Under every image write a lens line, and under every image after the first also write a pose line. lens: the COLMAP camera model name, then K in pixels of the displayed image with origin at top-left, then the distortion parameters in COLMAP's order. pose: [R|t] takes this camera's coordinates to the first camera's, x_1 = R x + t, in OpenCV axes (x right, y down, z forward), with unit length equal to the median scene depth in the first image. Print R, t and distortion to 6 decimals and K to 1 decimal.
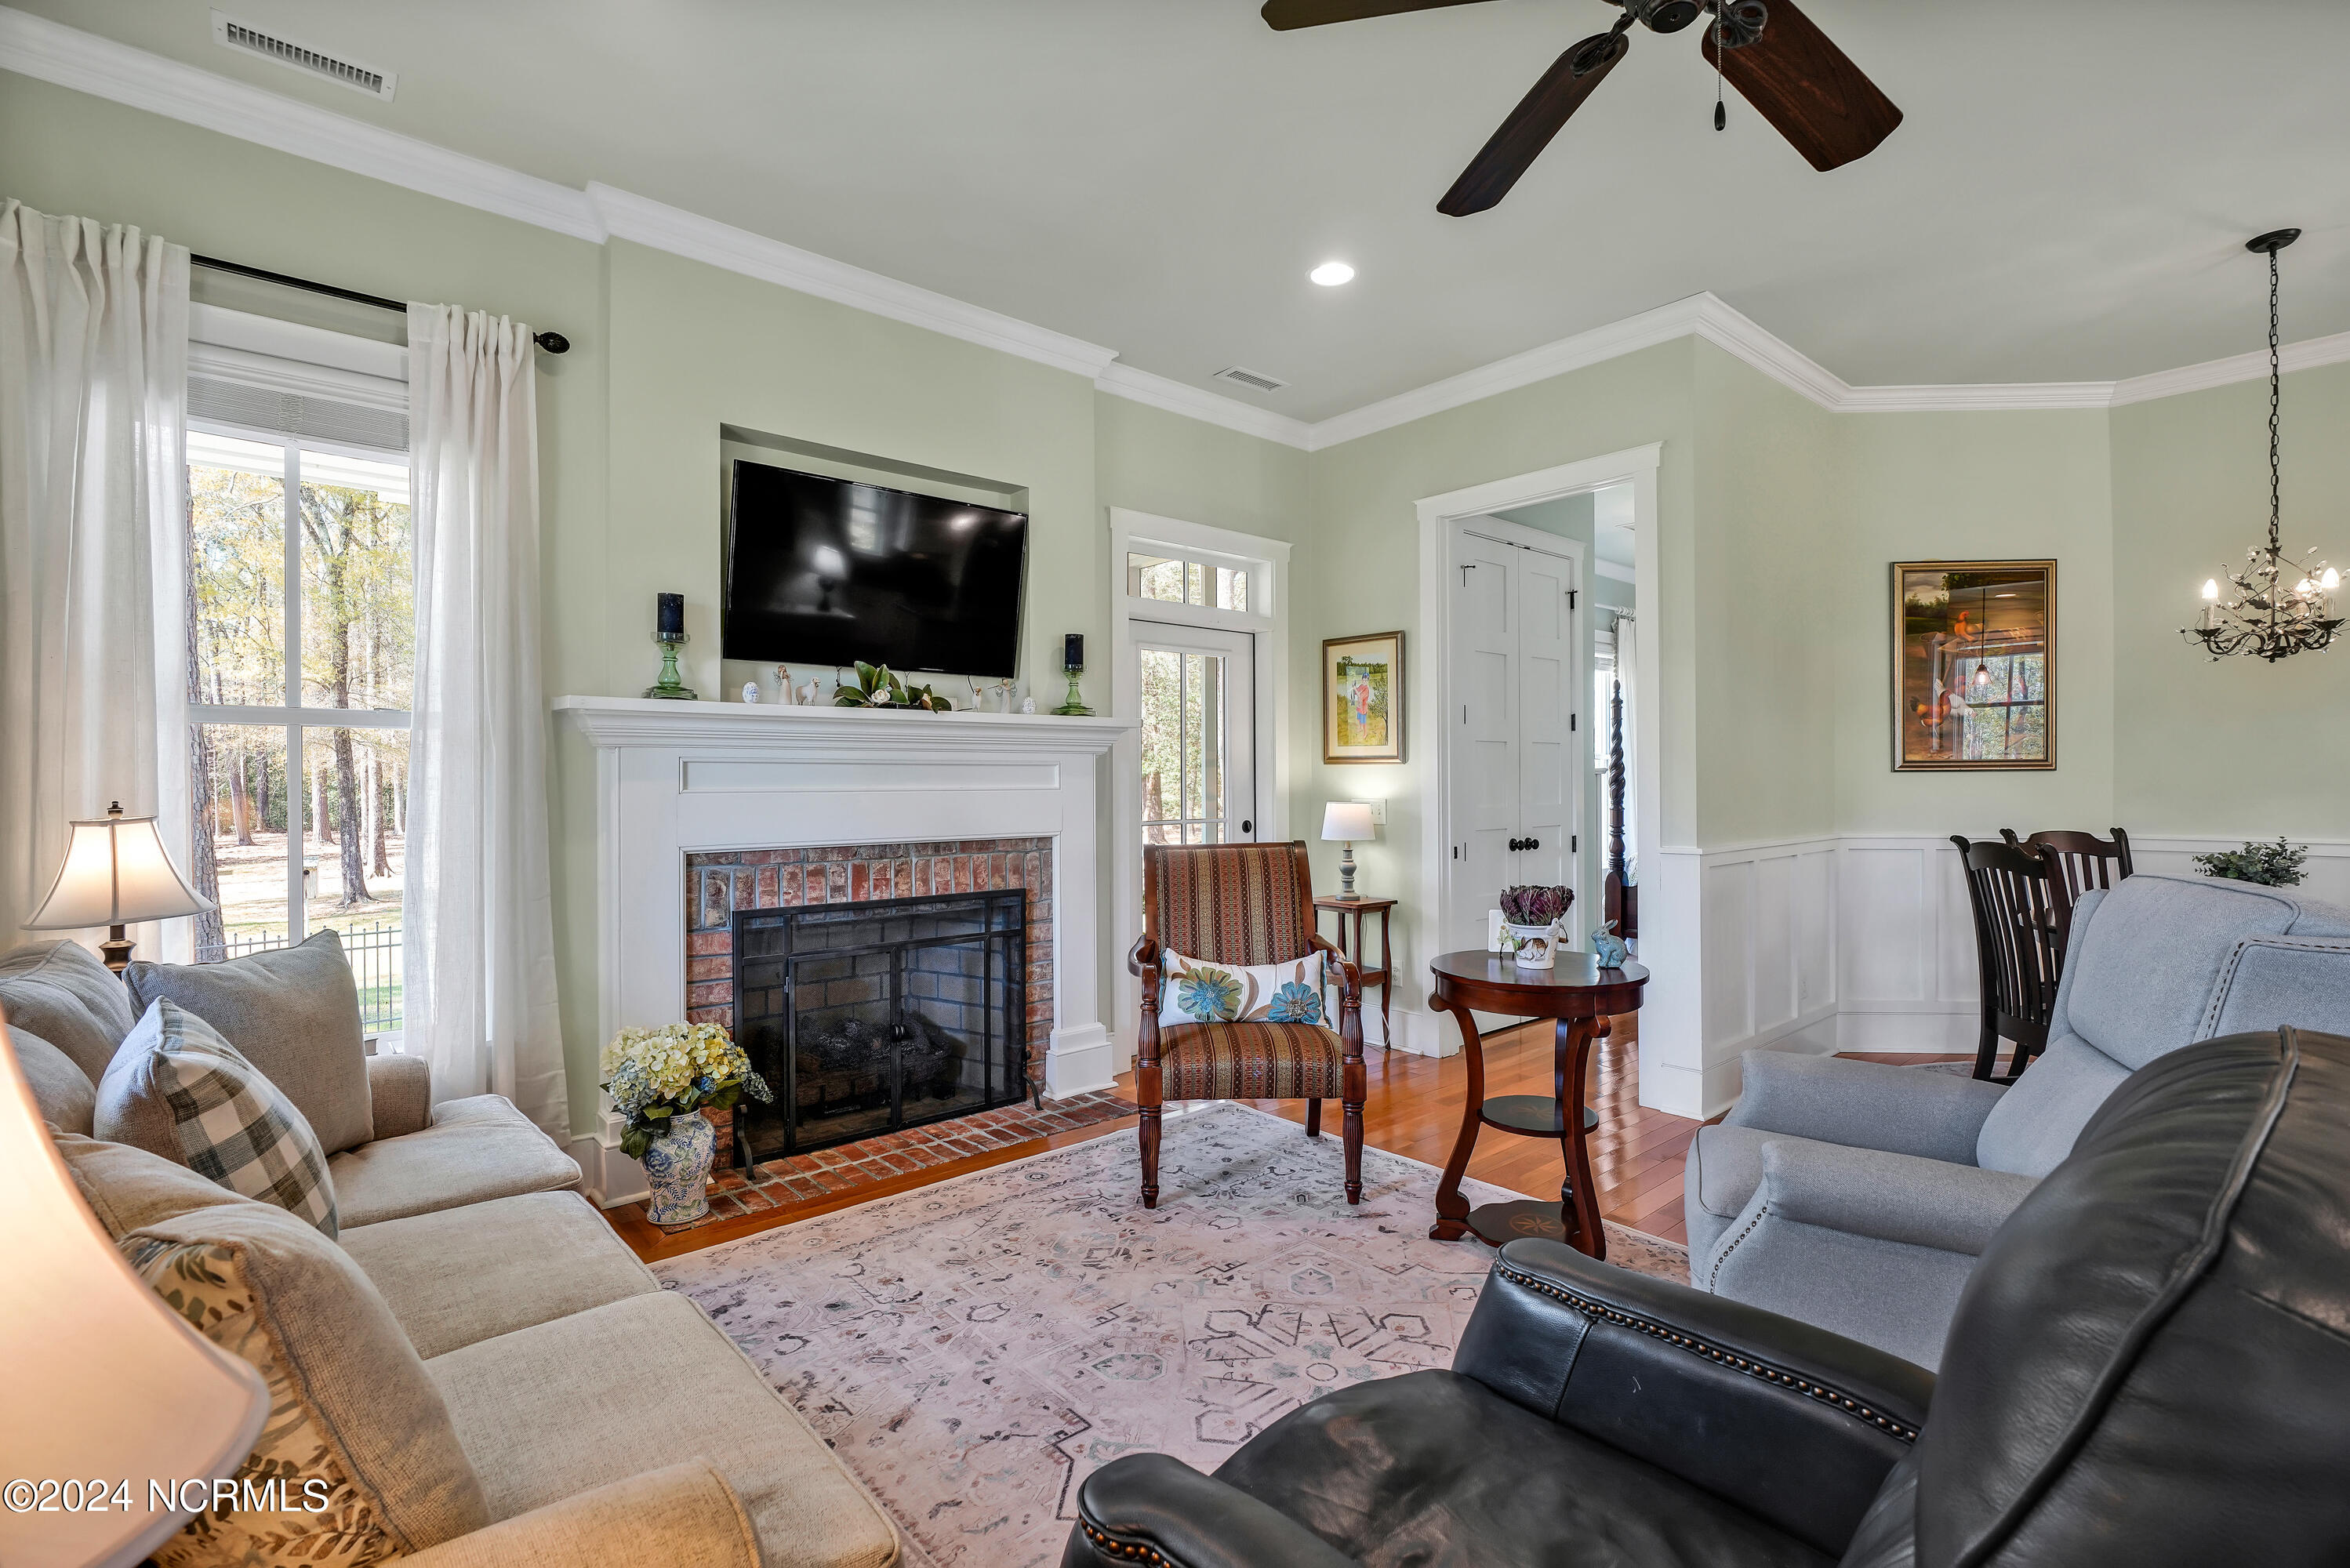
lens RADIAL K [[1071.3, 0, 1177.0], [0, 1071.3, 788.8], [0, 0, 1]] dist [-0.020180, 0.007855]
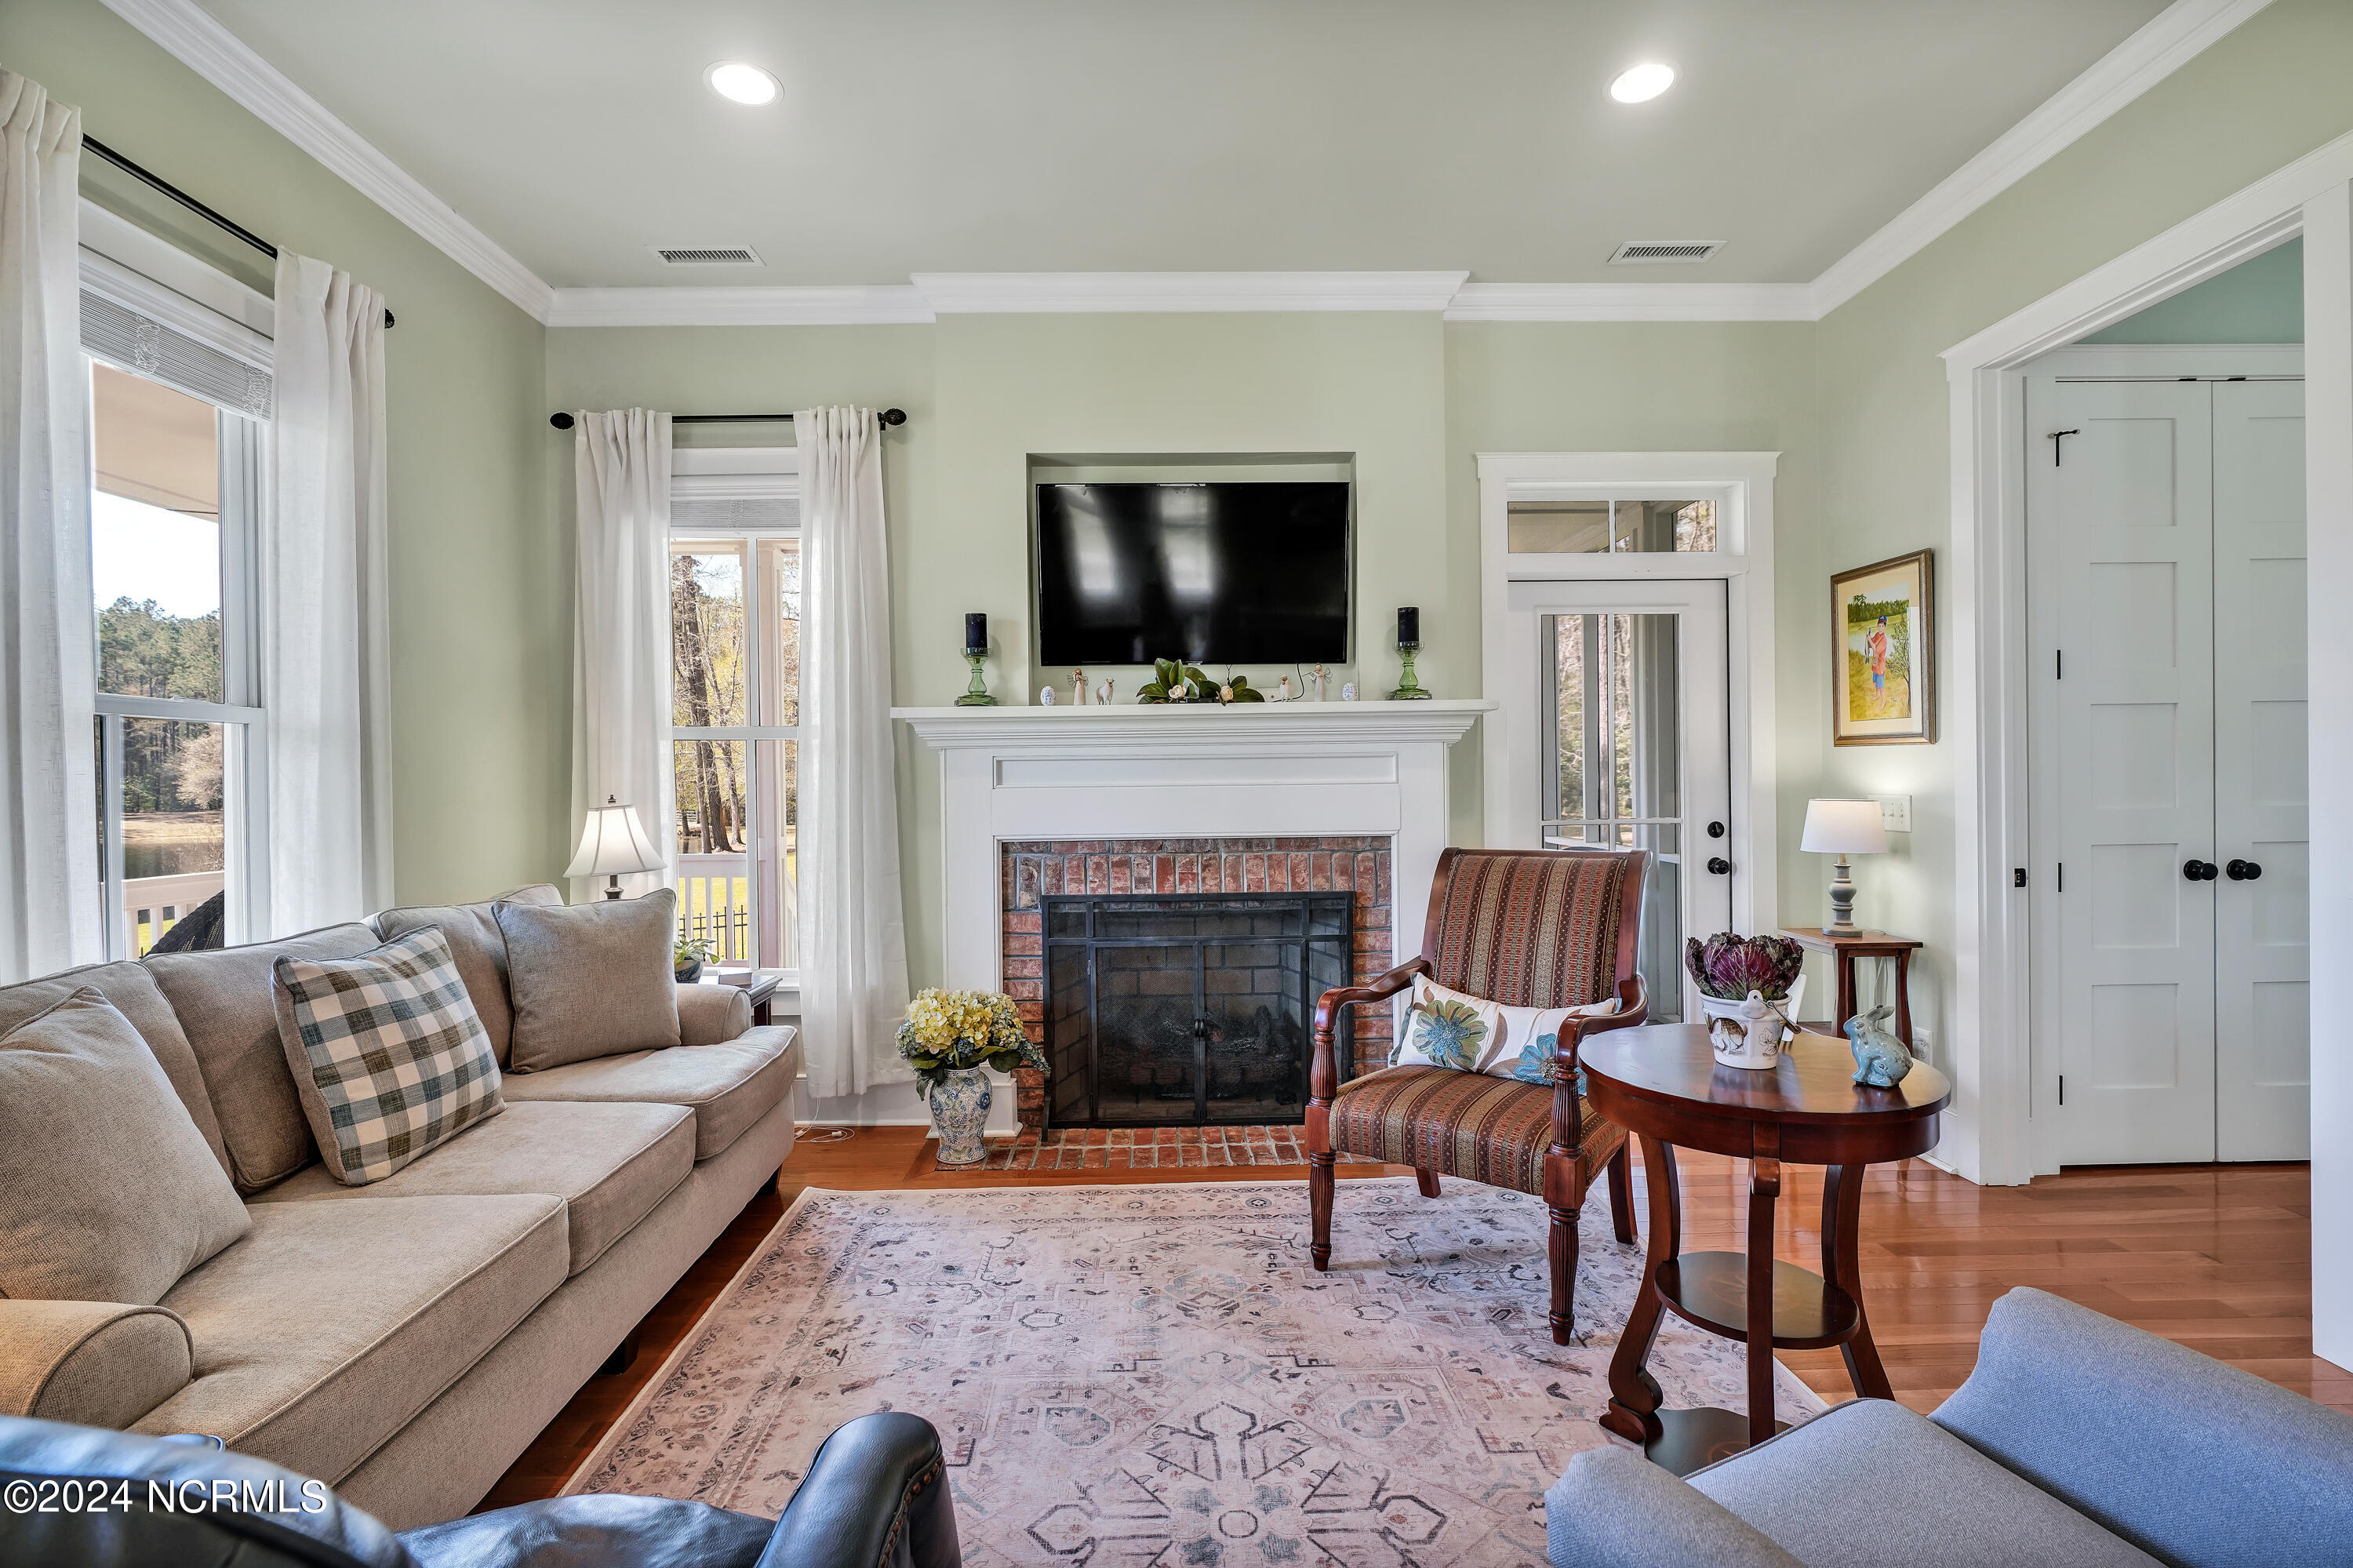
lens RADIAL K [[1072.8, 0, 1169.4], [0, 1072.8, 787.2], [0, 0, 1]] dist [-0.020180, 0.007855]
pose [[0.764483, 0.000610, -0.644644, 0.363925], [0.004634, 0.999969, 0.006442, -0.002942], [0.644628, -0.007913, 0.764456, 0.219474]]
